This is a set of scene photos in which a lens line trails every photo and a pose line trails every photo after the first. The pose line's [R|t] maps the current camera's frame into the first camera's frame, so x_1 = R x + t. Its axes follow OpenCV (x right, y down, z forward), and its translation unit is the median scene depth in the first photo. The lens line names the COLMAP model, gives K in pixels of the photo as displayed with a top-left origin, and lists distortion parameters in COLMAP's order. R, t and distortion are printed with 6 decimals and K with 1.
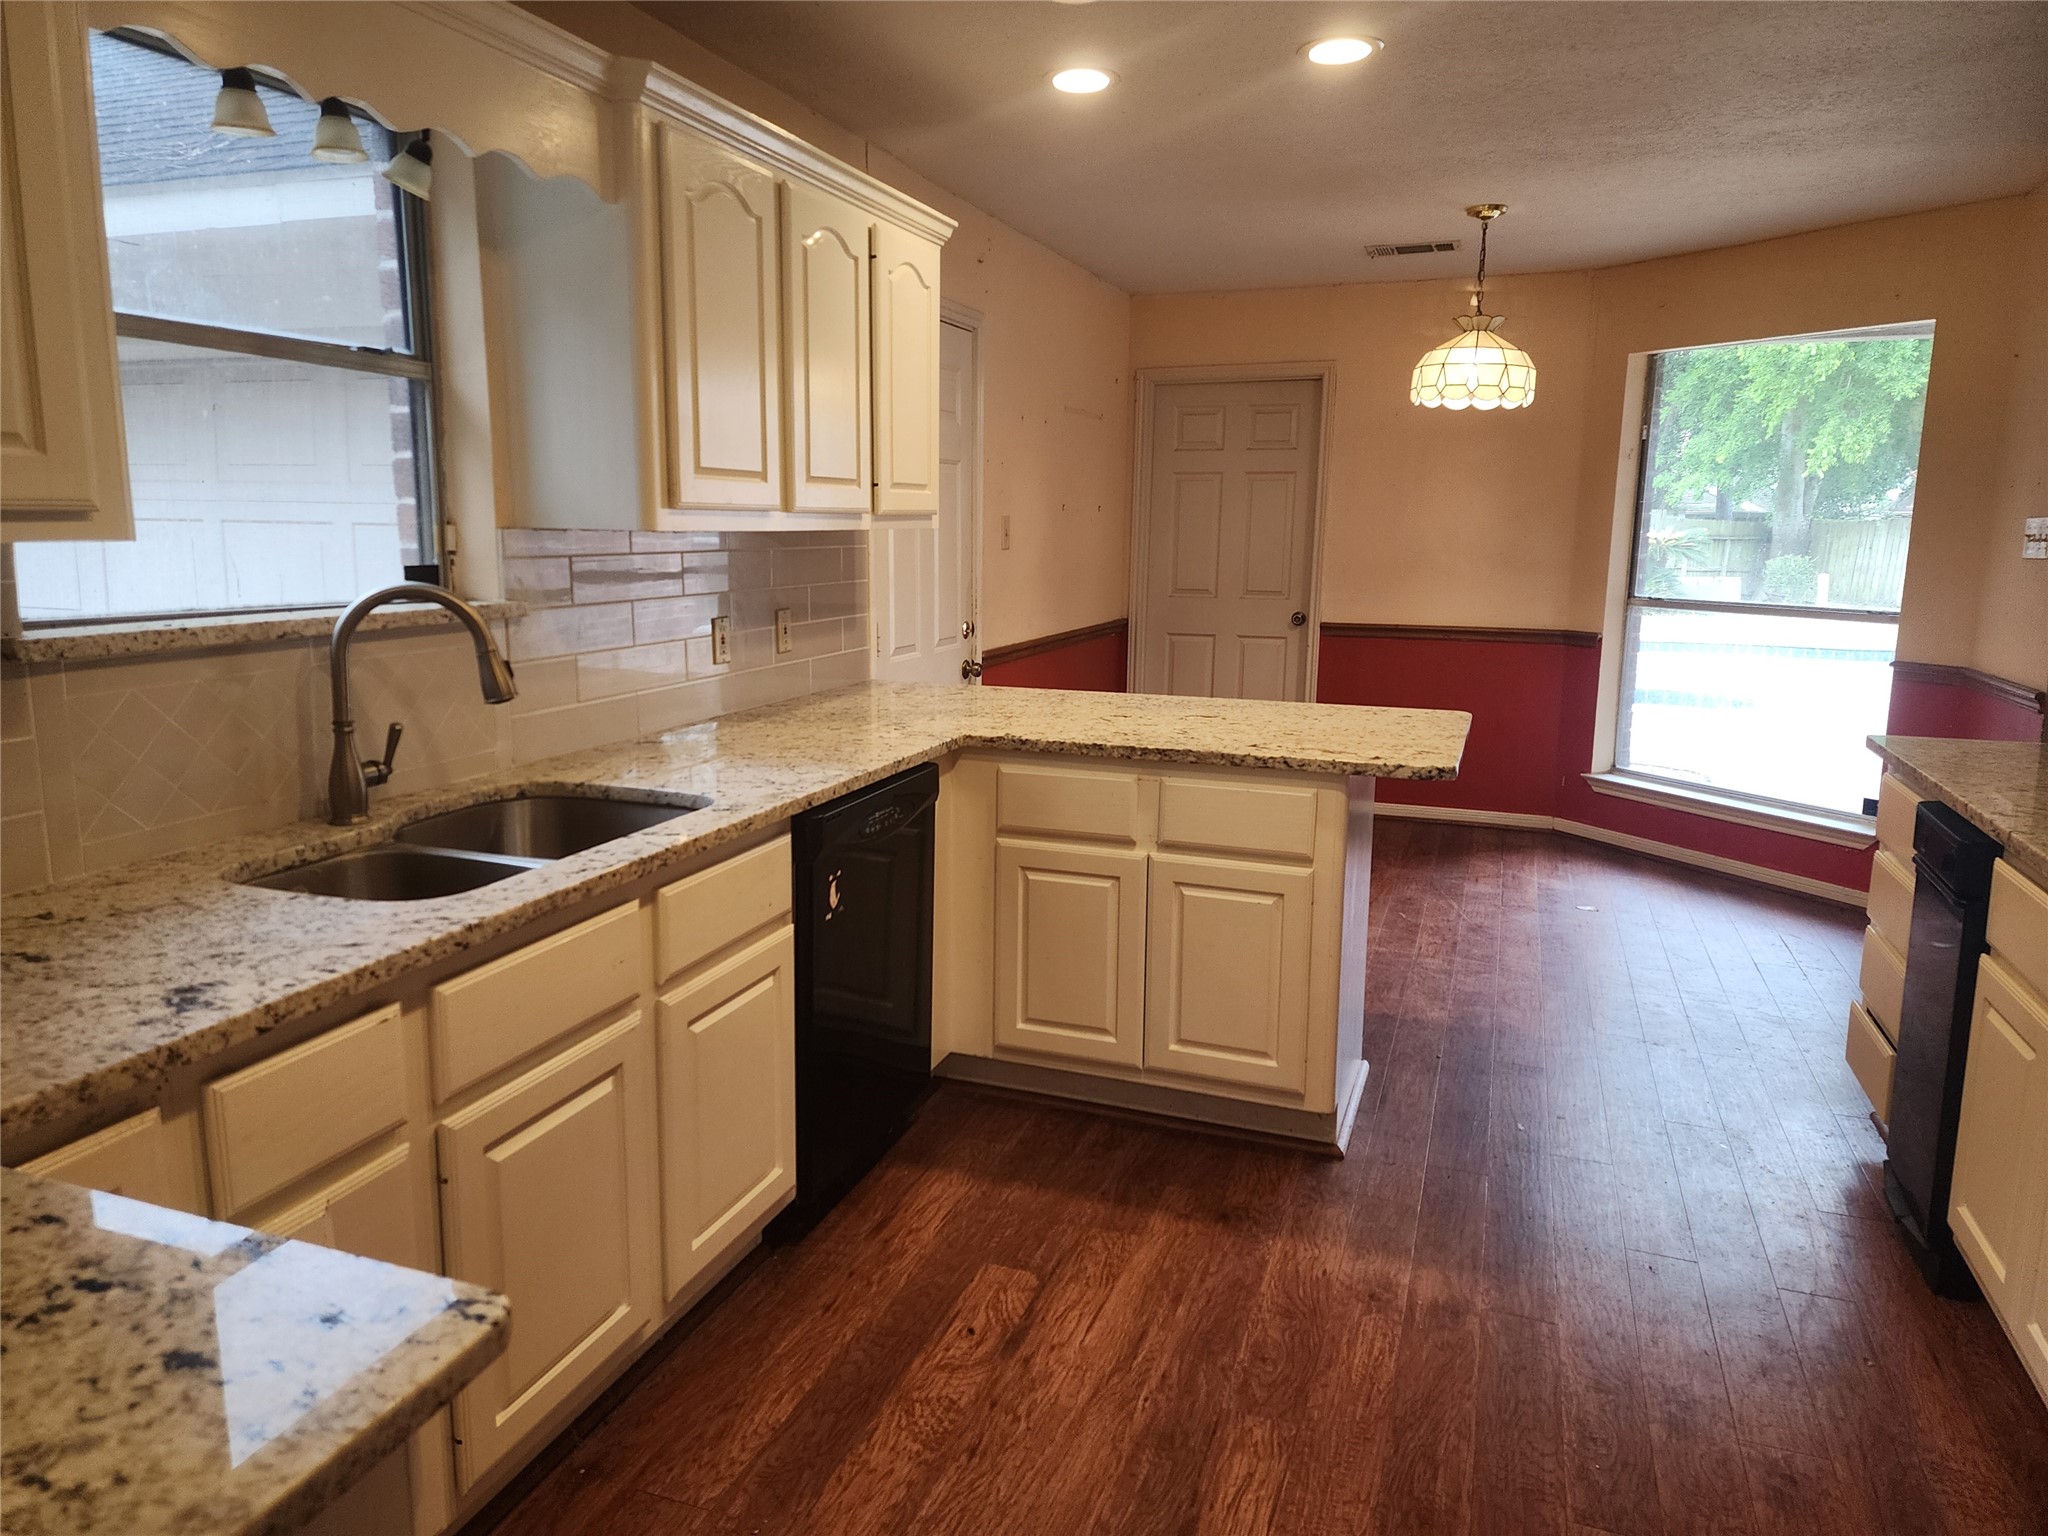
lens RADIAL K [[1361.4, 0, 1005.6], [0, 1361.4, 760.4], [0, 0, 1]] dist [0.052749, -0.035760]
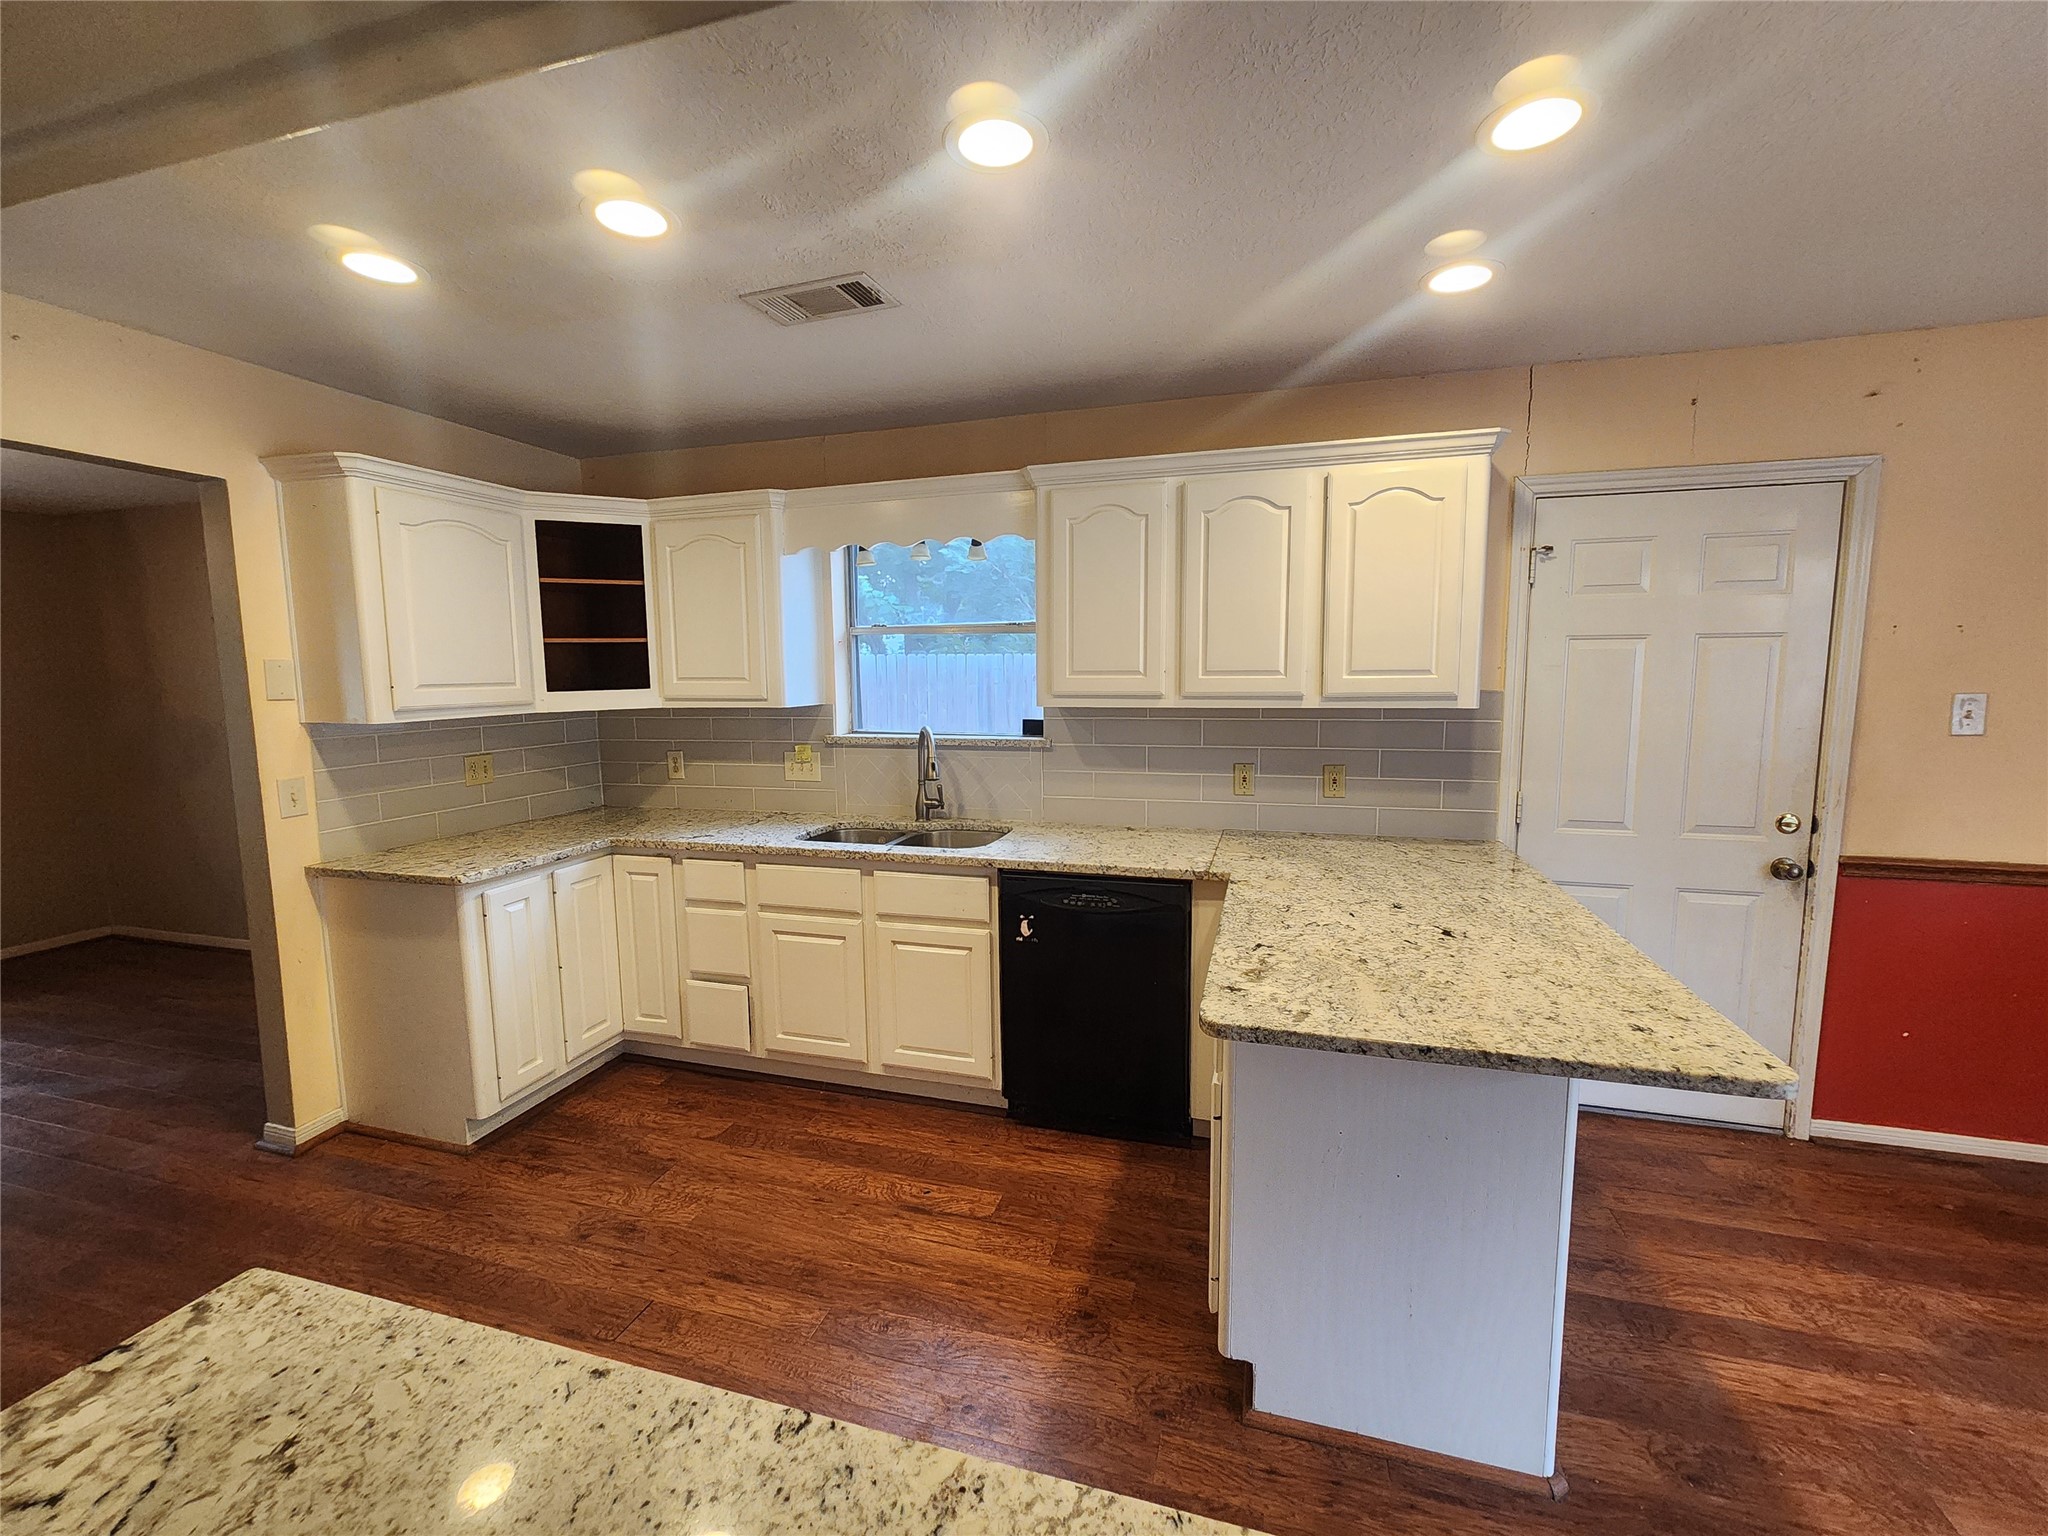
lens RADIAL K [[836.4, 0, 1014.5], [0, 836.4, 764.1], [0, 0, 1]] dist [-0.014441, 0.000564]
pose [[0.065562, 0.104875, -0.992322, 0.339373], [-0.165669, 0.981804, 0.092818, -0.074485], [0.984000, 0.158312, 0.081743, 0.344411]]
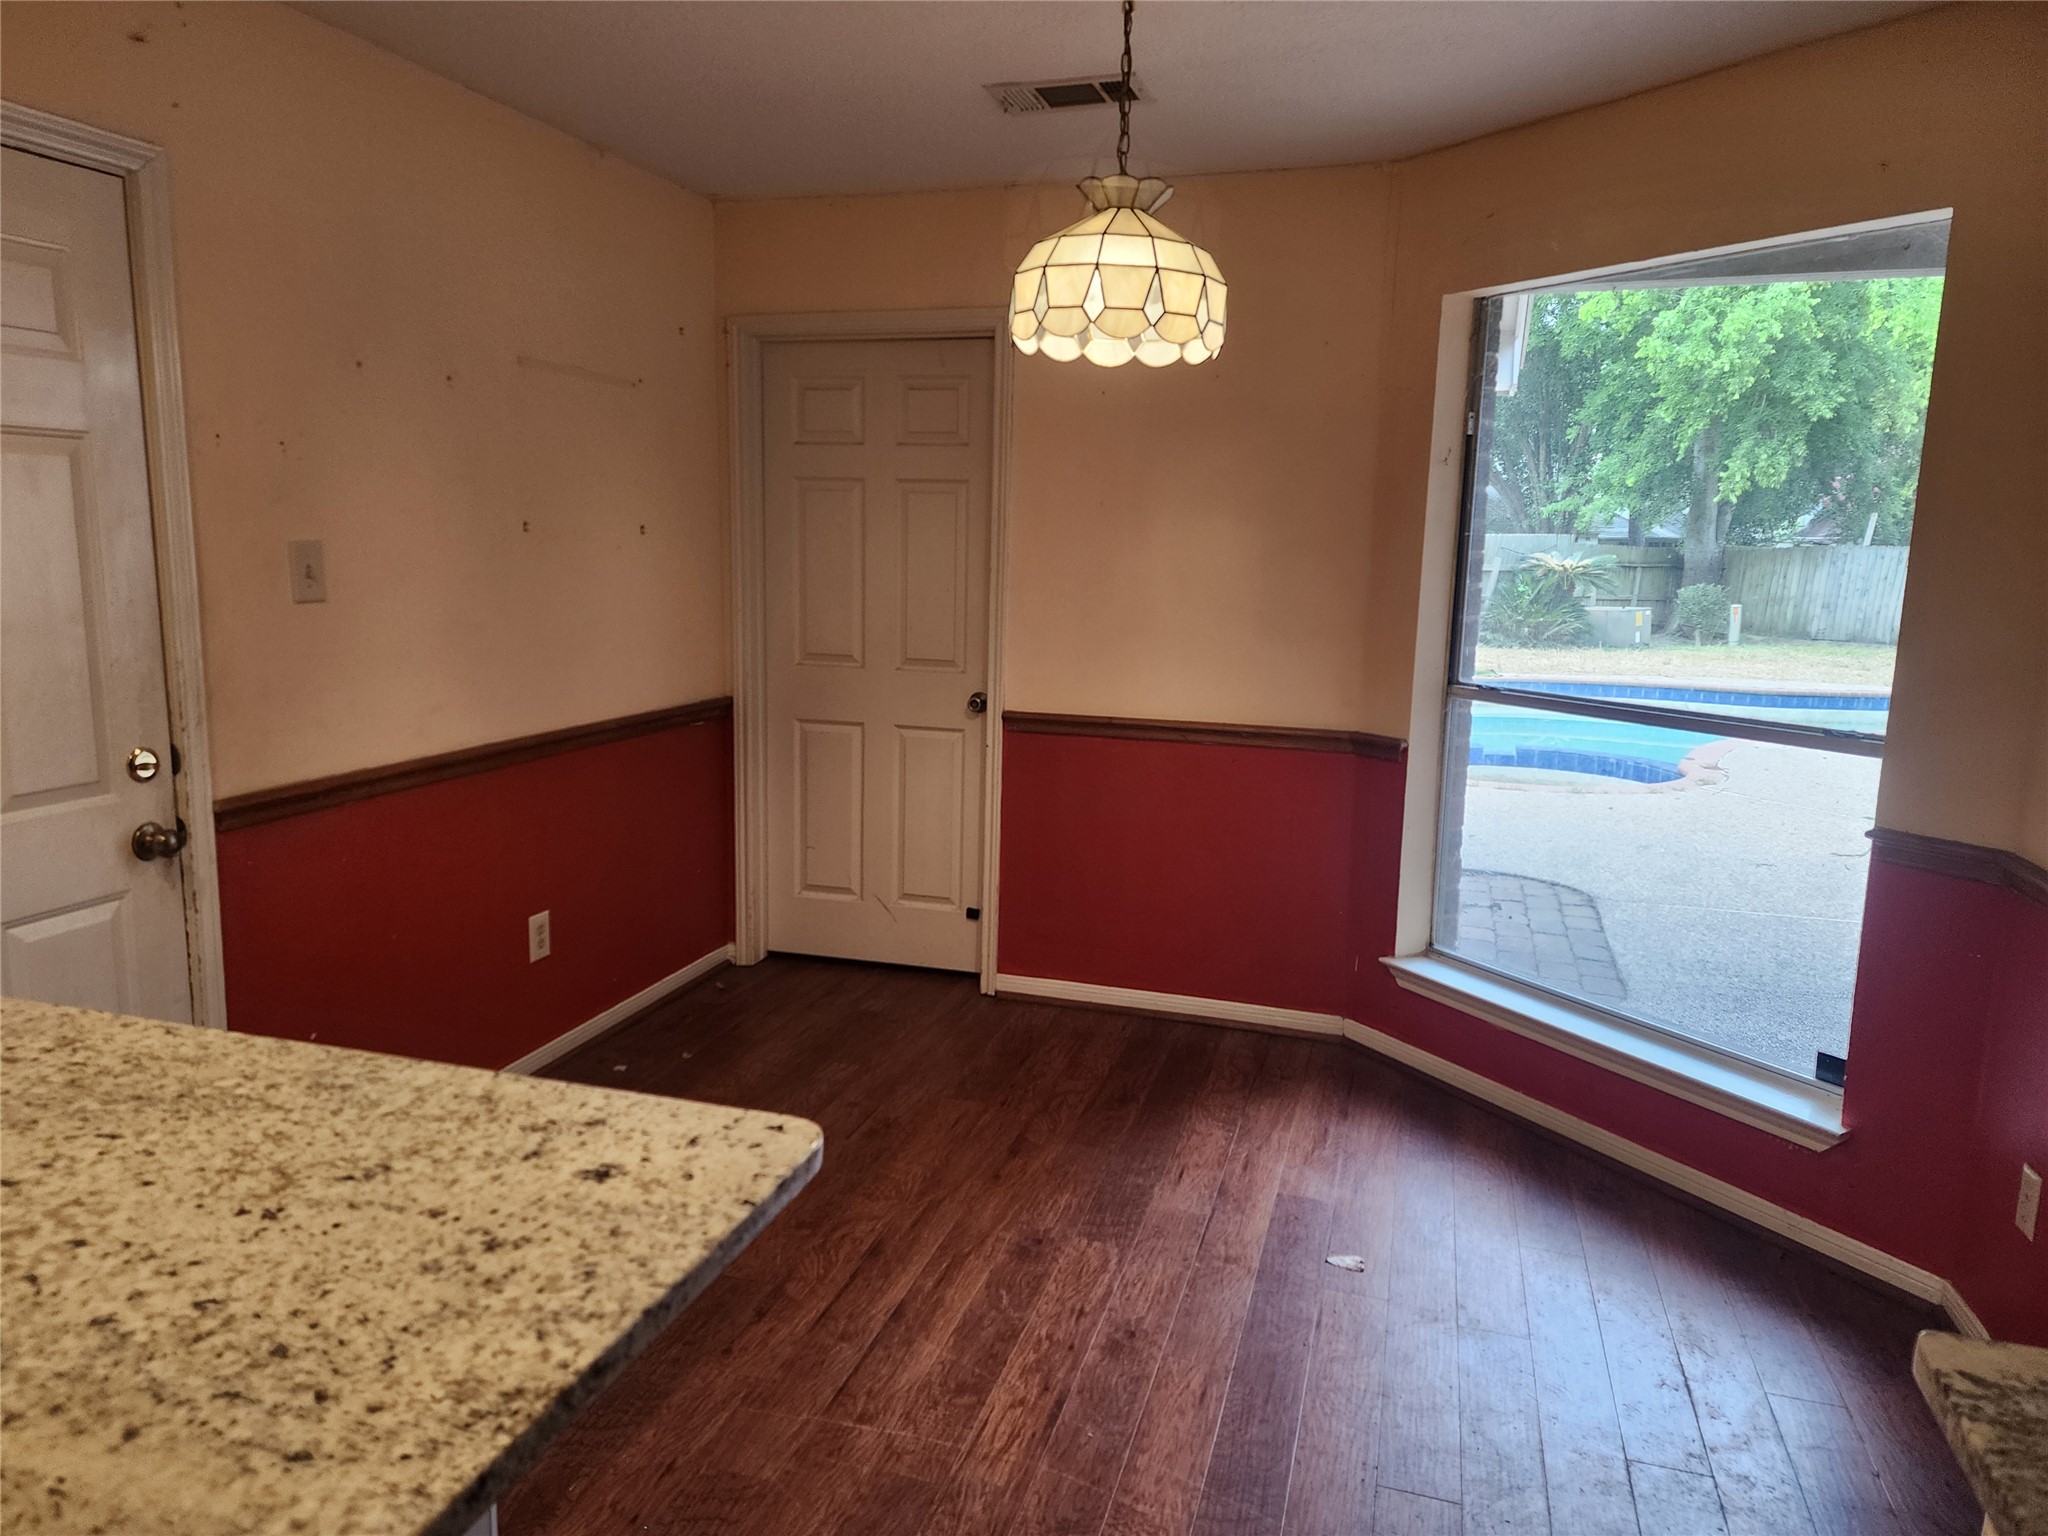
lens RADIAL K [[1361.4, 0, 1023.3], [0, 1361.4, 763.1], [0, 0, 1]] dist [0.052749, -0.035760]
pose [[0.998366, 0.001422, 0.057119, 0.198409], [-0.000912, 0.999959, -0.008966, -0.068451], [-0.057130, 0.008899, 0.998327, 0.342842]]
